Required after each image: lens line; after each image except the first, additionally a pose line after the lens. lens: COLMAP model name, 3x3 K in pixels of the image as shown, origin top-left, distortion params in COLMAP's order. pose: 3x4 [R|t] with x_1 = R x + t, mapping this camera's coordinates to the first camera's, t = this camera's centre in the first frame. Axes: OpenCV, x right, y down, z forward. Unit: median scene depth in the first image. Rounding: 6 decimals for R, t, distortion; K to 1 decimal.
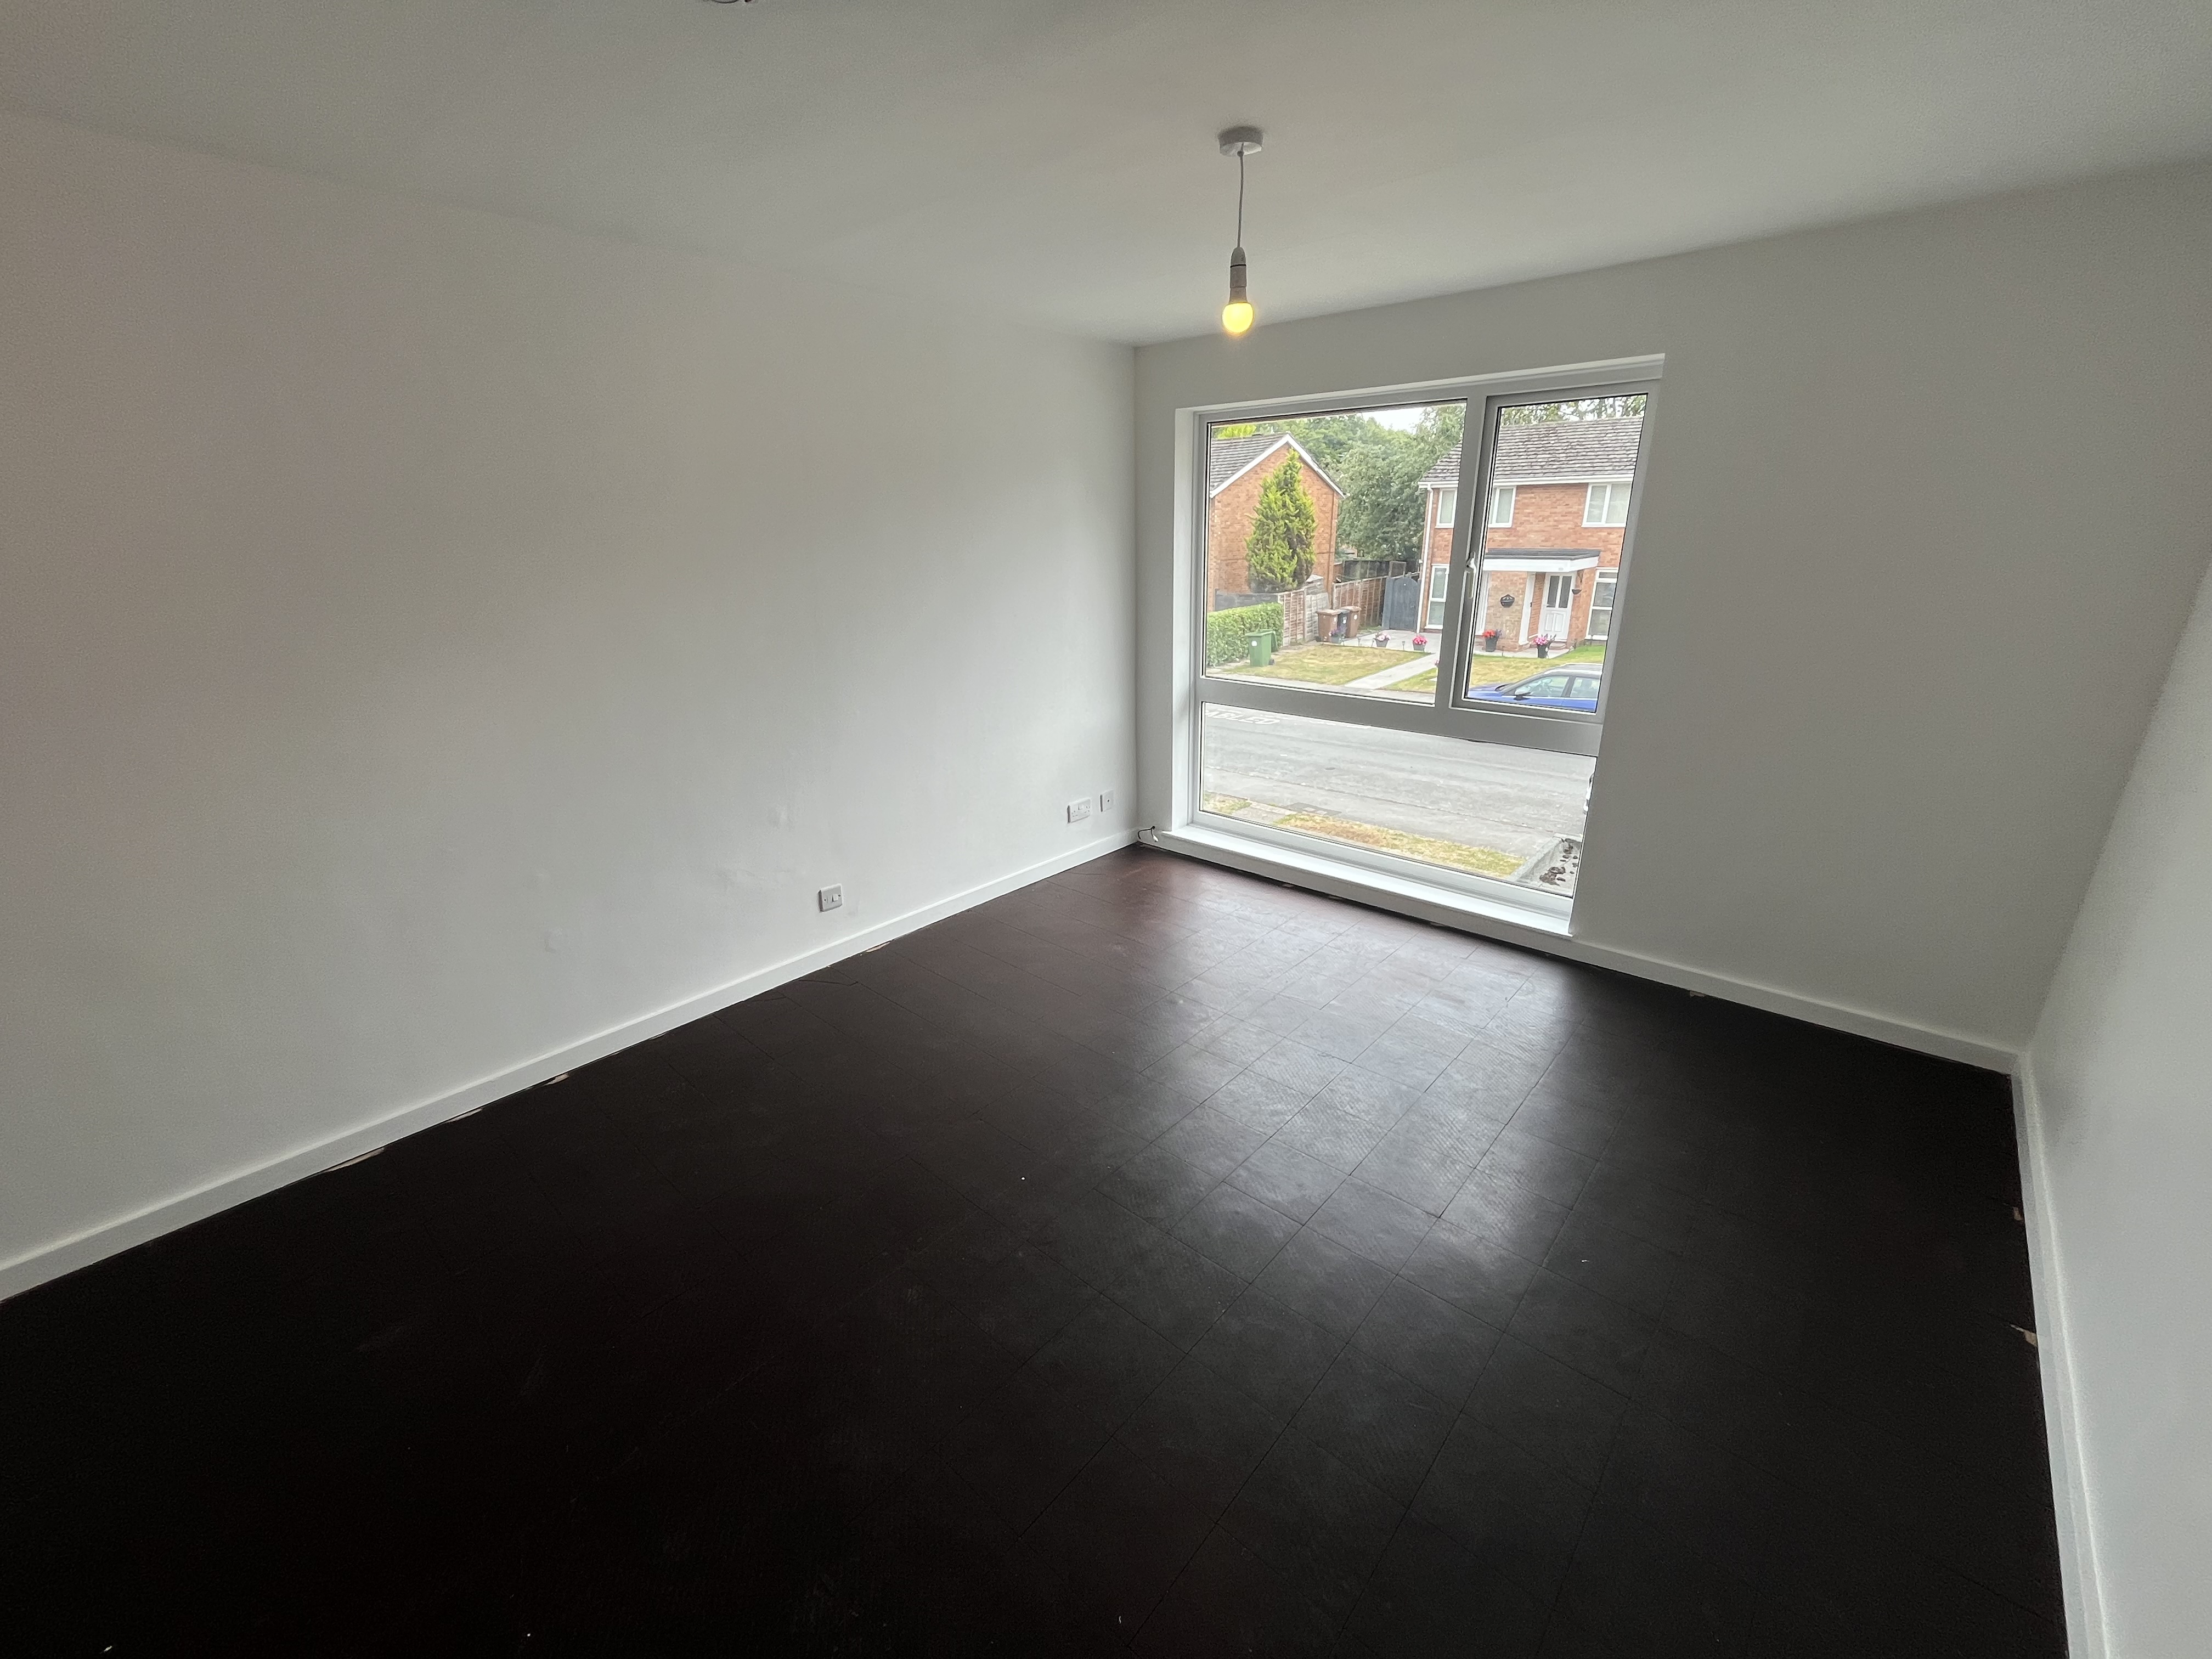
lens RADIAL K [[897.1, 0, 1108.5], [0, 897.1, 827.9], [0, 0, 1]] dist [-0.003351, -0.000061]
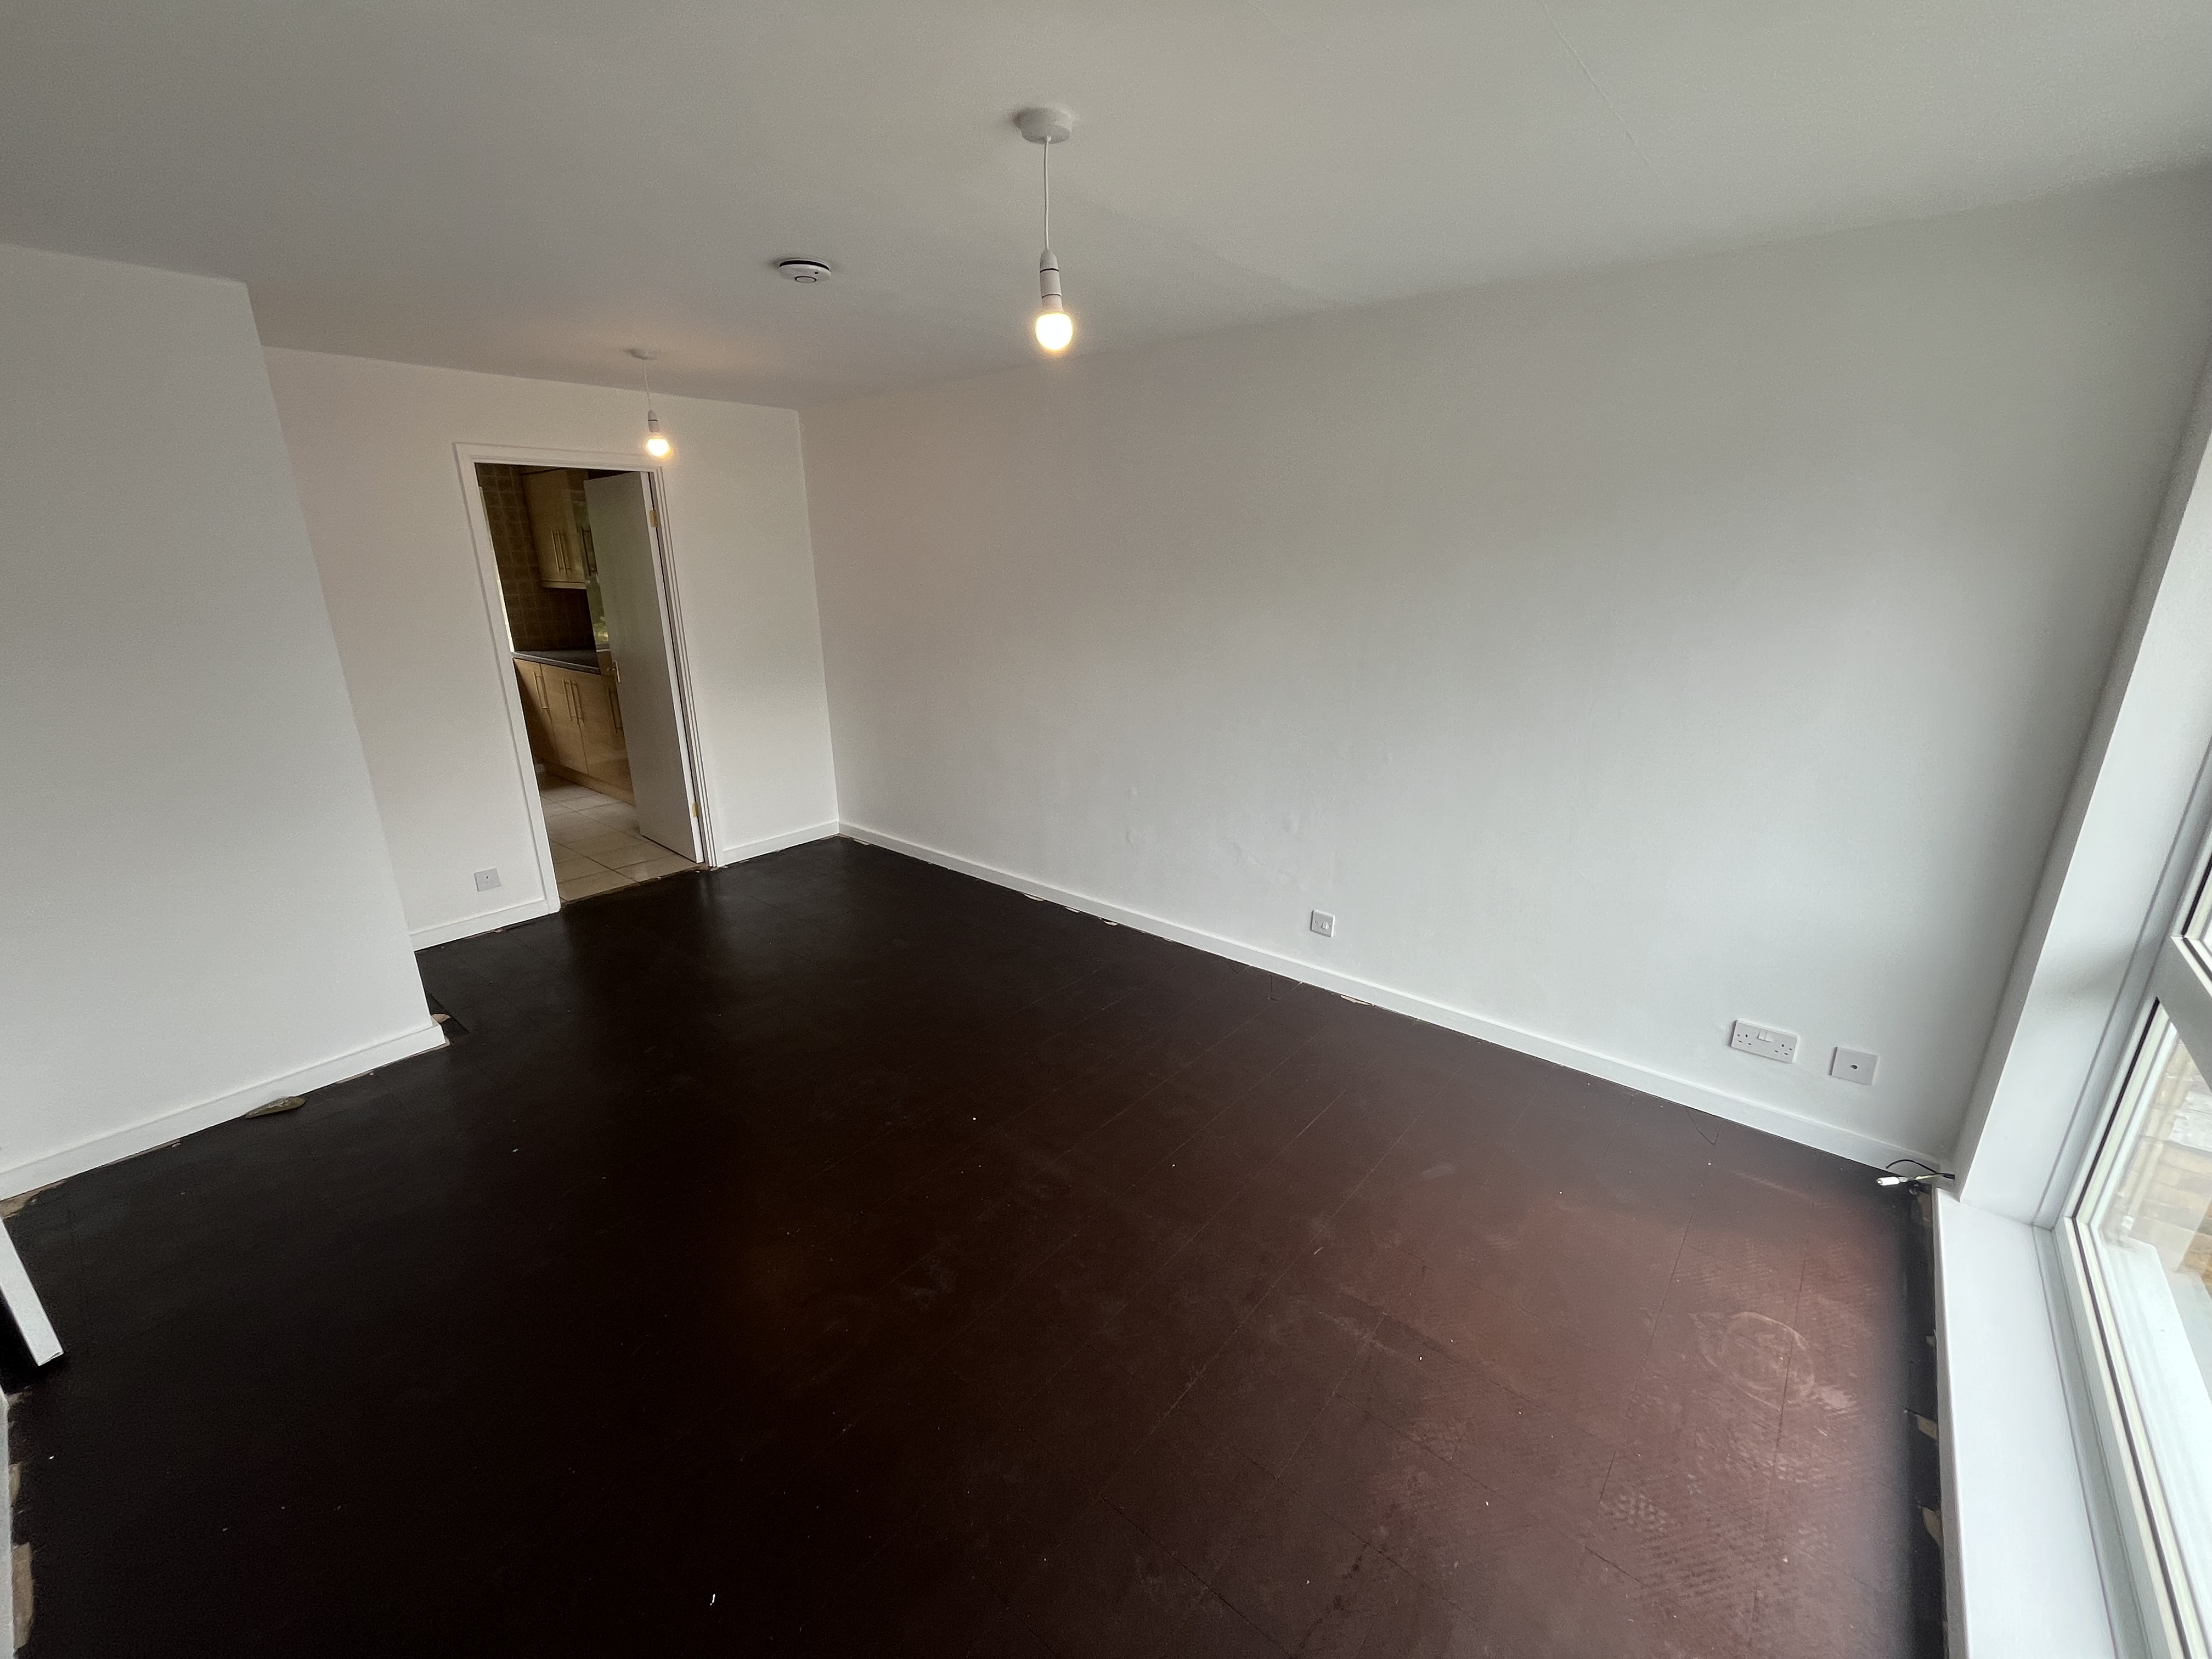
lens RADIAL K [[897.1, 0, 1106.4], [0, 897.1, 833.6], [0, 0, 1]] dist [-0.003351, -0.000061]
pose [[0.023801, 0.311241, -0.950033, 0.765193], [-0.311862, 0.905192, 0.288738, -0.287141], [0.949829, 0.289407, 0.118609, 0.784683]]
